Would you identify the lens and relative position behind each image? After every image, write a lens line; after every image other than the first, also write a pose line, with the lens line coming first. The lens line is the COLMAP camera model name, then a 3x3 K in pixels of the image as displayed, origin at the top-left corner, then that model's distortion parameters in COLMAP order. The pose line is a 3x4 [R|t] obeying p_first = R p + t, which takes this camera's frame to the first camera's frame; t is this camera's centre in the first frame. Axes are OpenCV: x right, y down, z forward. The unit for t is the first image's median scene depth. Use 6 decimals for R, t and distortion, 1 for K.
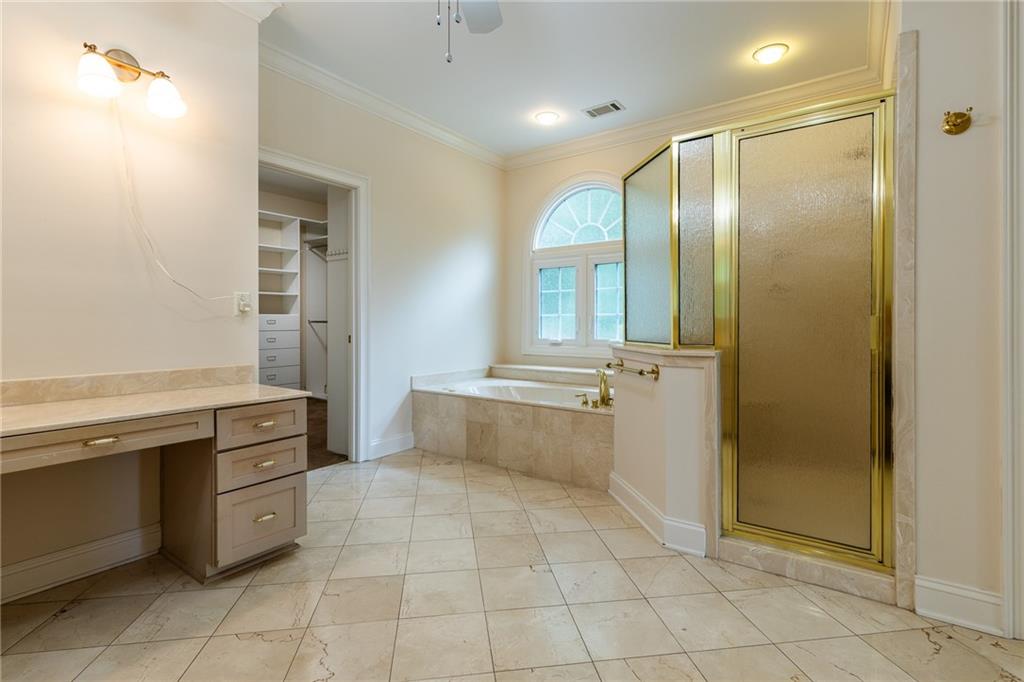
lens RADIAL K [[476.8, 0, 509.5], [0, 476.8, 323.9], [0, 0, 1]] dist [-0.001064, -0.000048]
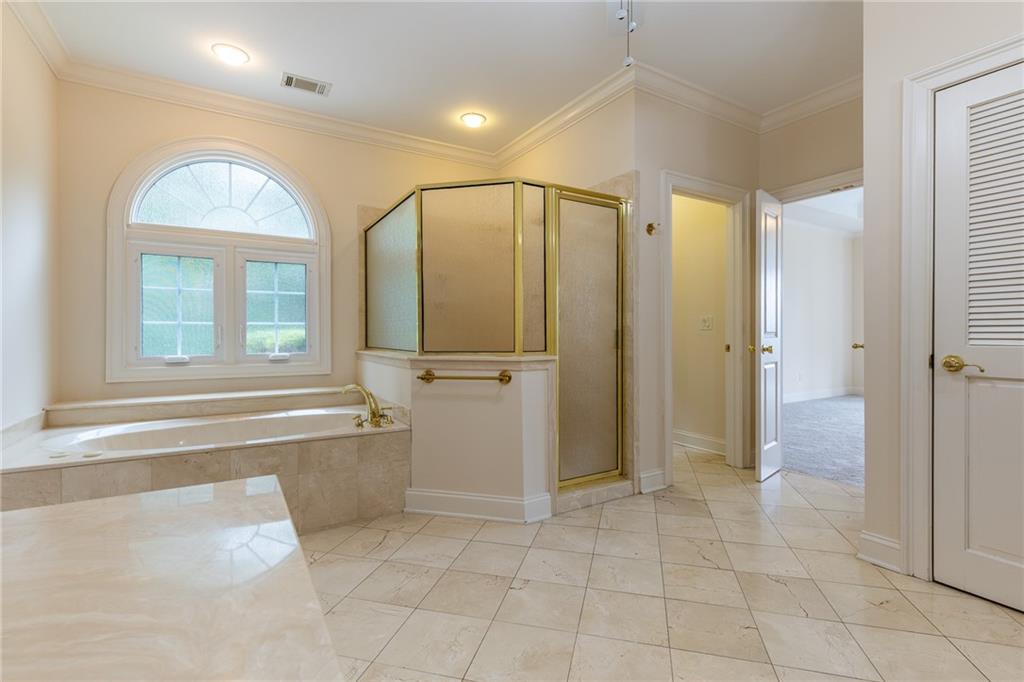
lens RADIAL K [[476.8, 0, 506.0], [0, 476.8, 333.3], [0, 0, 1]] dist [-0.001064, -0.000048]
pose [[0.400138, -0.006303, 0.916433, -0.553009], [0.003545, 0.999980, 0.005329, -0.006983], [-0.916448, 0.001117, 0.400152, 0.411493]]
